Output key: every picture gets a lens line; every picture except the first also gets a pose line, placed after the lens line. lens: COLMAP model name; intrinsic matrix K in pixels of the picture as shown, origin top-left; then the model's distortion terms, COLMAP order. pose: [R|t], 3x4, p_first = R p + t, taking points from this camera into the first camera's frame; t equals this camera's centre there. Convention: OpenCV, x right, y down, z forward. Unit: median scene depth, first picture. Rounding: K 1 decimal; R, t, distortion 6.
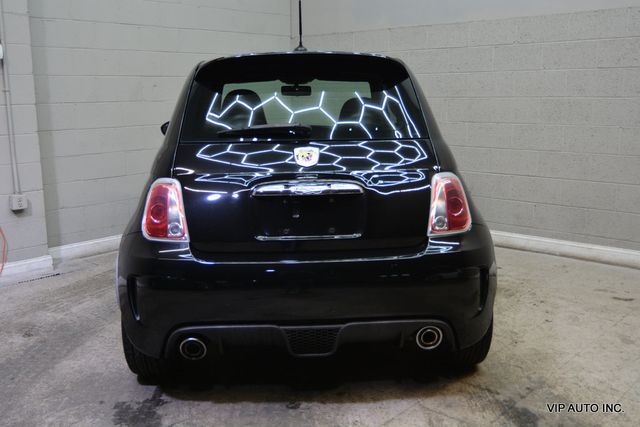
lens RADIAL K [[642.5, 0, 320.0], [0, 642.5, 213.5], [0, 0, 1]] dist [-0.012206, 0.004211]
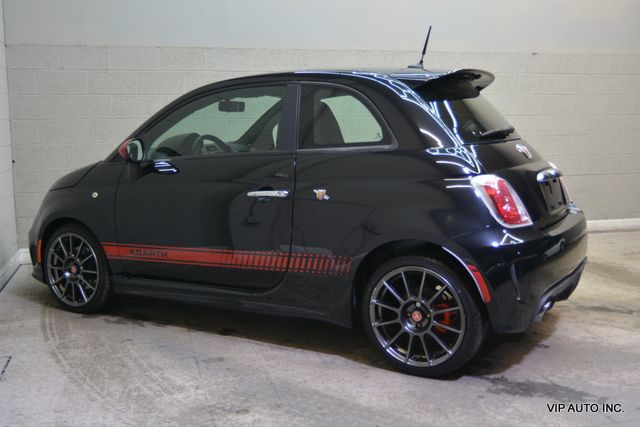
lens RADIAL K [[688.8, 0, 320.0], [0, 688.8, 213.5], [0, 0, 1]] dist [-0.004807, 0.005577]
pose [[0.543061, -0.105478, 0.833042, -0.925452], [0.158342, 0.987144, 0.021767, -0.039890], [-0.824629, 0.120085, 0.552781, 0.386611]]
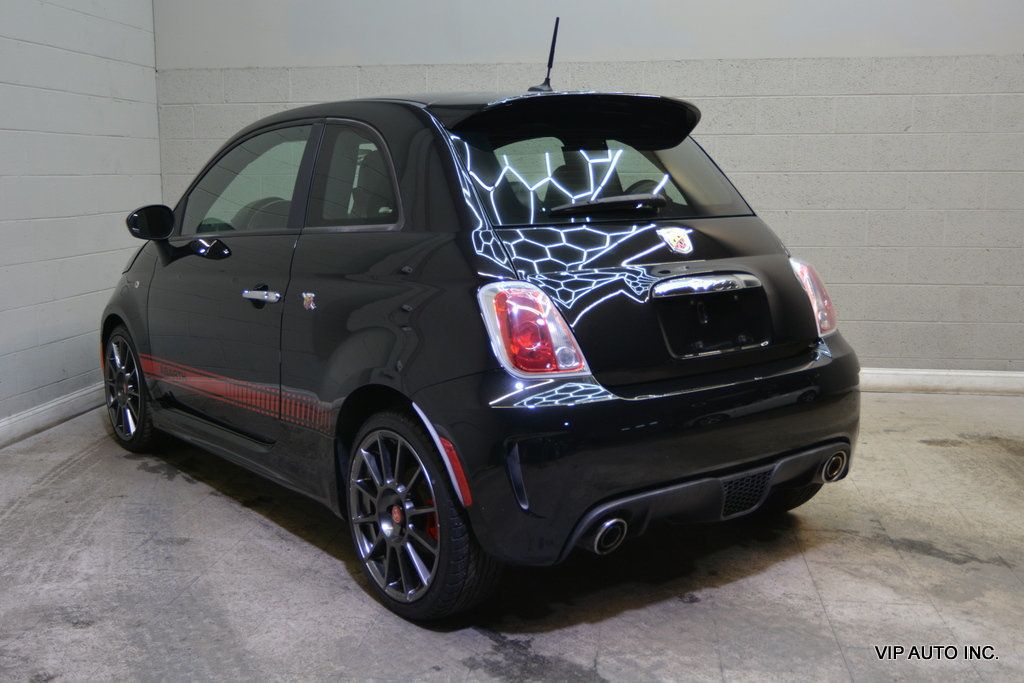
lens RADIAL K [[1045.2, 0, 512.0], [0, 1045.2, 341.5], [0, 0, 1]] dist [-0.003210, -0.000136]
pose [[0.821680, -0.080134, 0.564288, -0.542452], [0.098752, 0.995109, -0.002481, 0.004013], [-0.561329, 0.057763, 0.825574, 0.105020]]
